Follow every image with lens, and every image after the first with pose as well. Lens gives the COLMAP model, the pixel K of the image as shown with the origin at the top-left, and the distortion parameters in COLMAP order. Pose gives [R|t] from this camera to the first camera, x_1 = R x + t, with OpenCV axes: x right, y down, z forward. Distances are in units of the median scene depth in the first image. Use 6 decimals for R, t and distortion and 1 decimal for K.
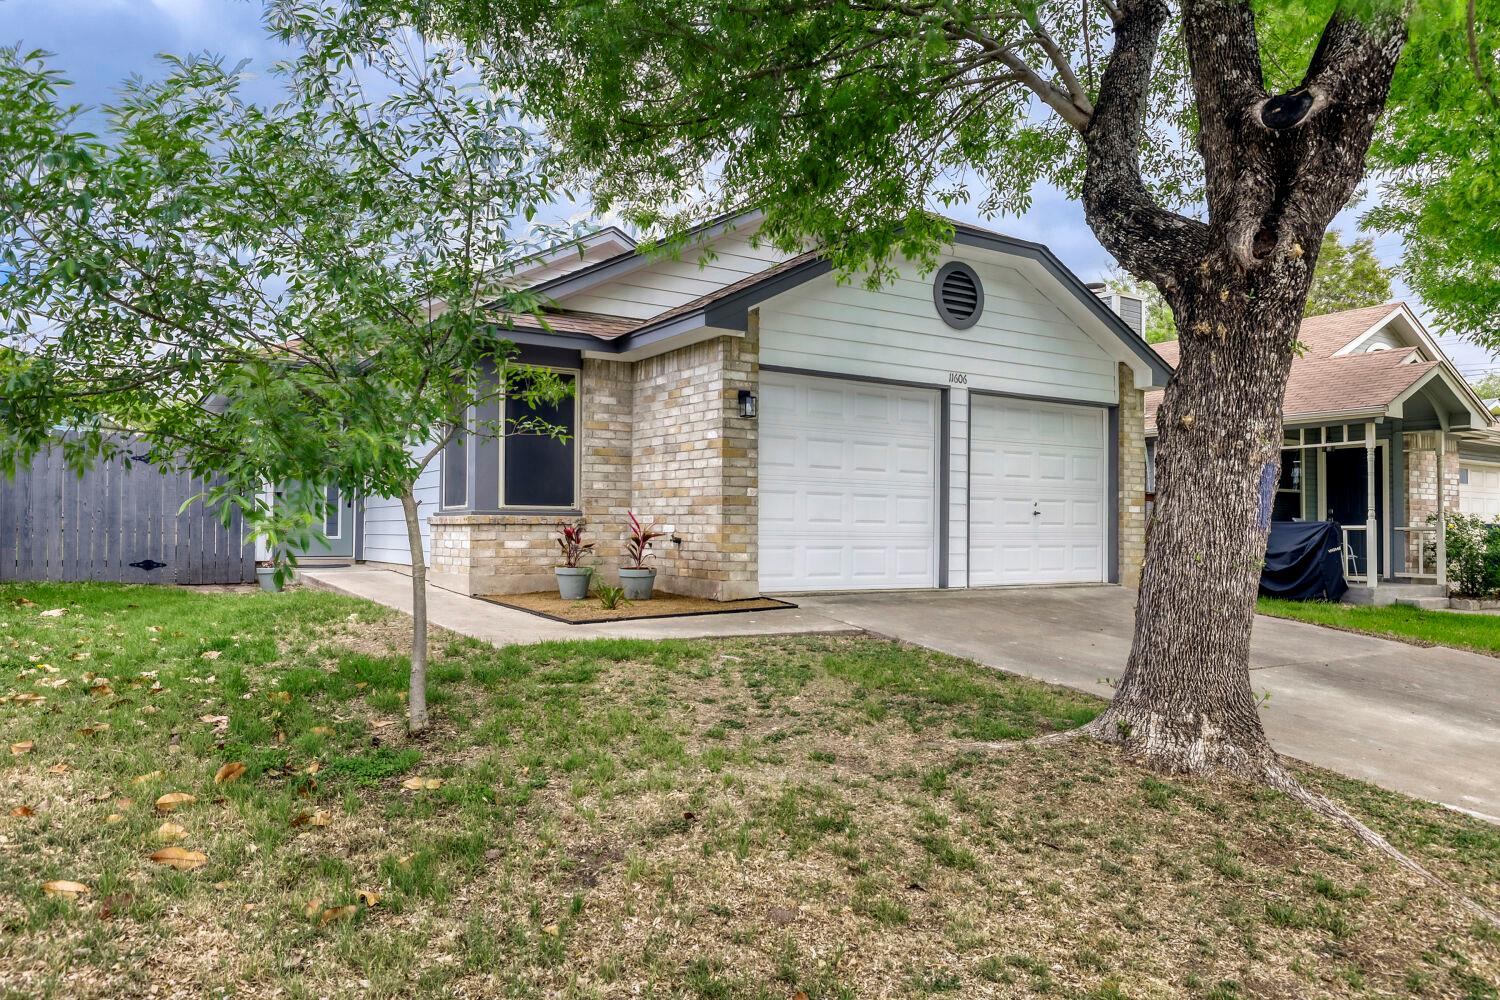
lens RADIAL K [[1032.0, 0, 749.4], [0, 1032.0, 505.1], [0, 0, 1]] dist [0.054834, 0.001068]
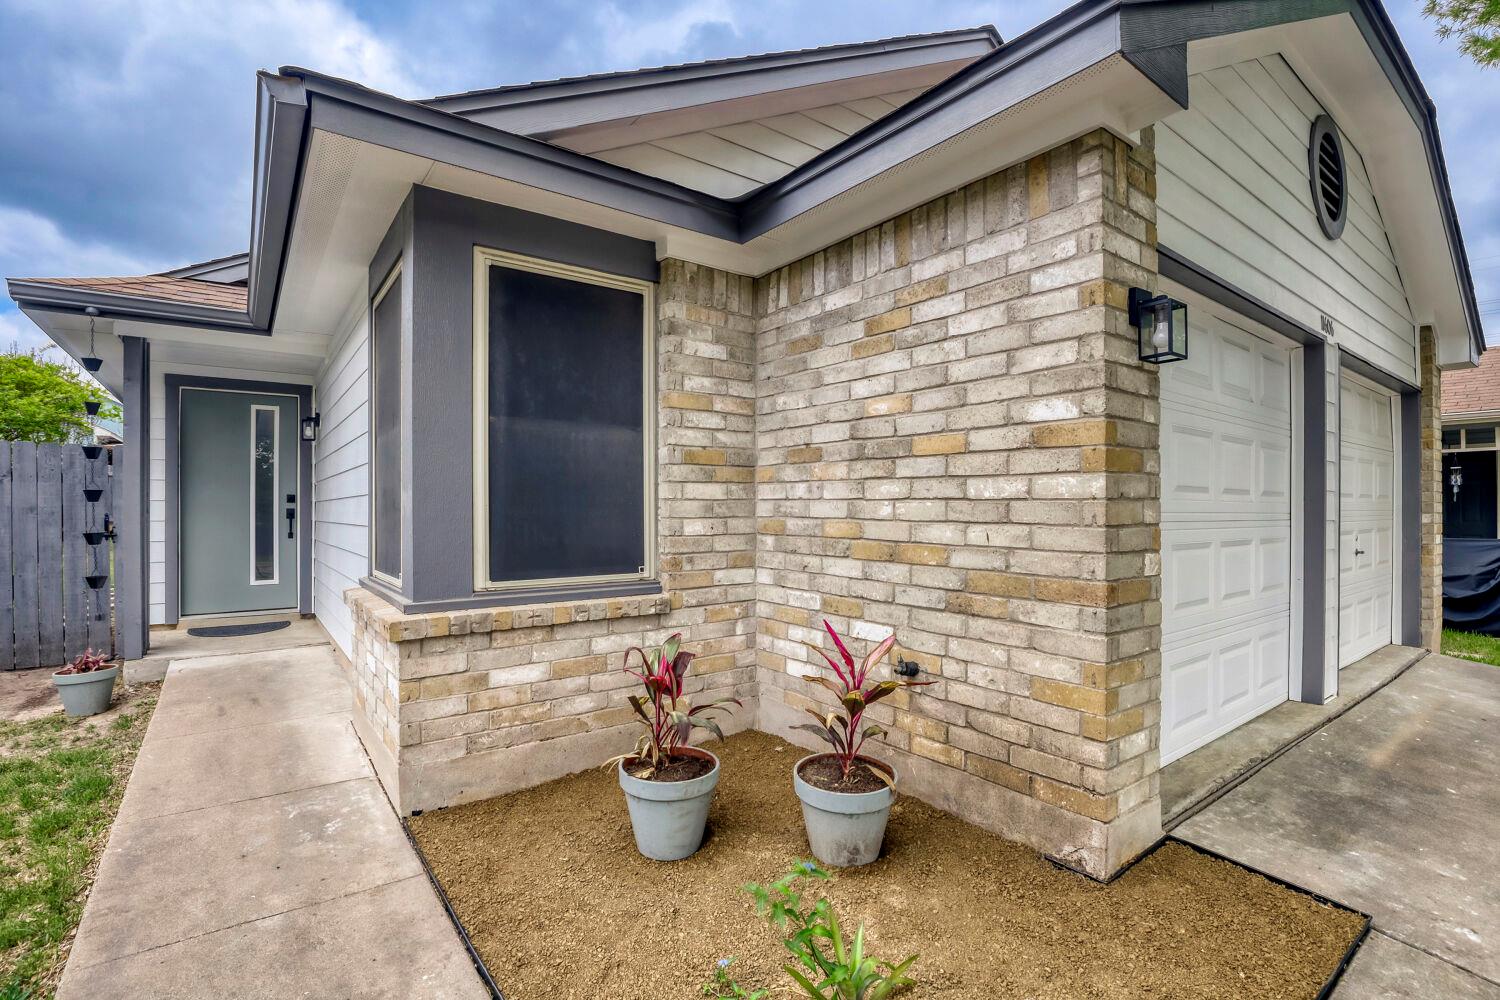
lens RADIAL K [[689.0, 0, 753.7], [0, 689.0, 507.9], [0, 0, 1]] dist [-0.012513, -0.000127]
pose [[0.996922, -0.007247, 0.078065, -0.147805], [0.005414, 0.999705, 0.023674, -0.036552], [-0.078213, -0.023178, 0.996667, 0.700636]]
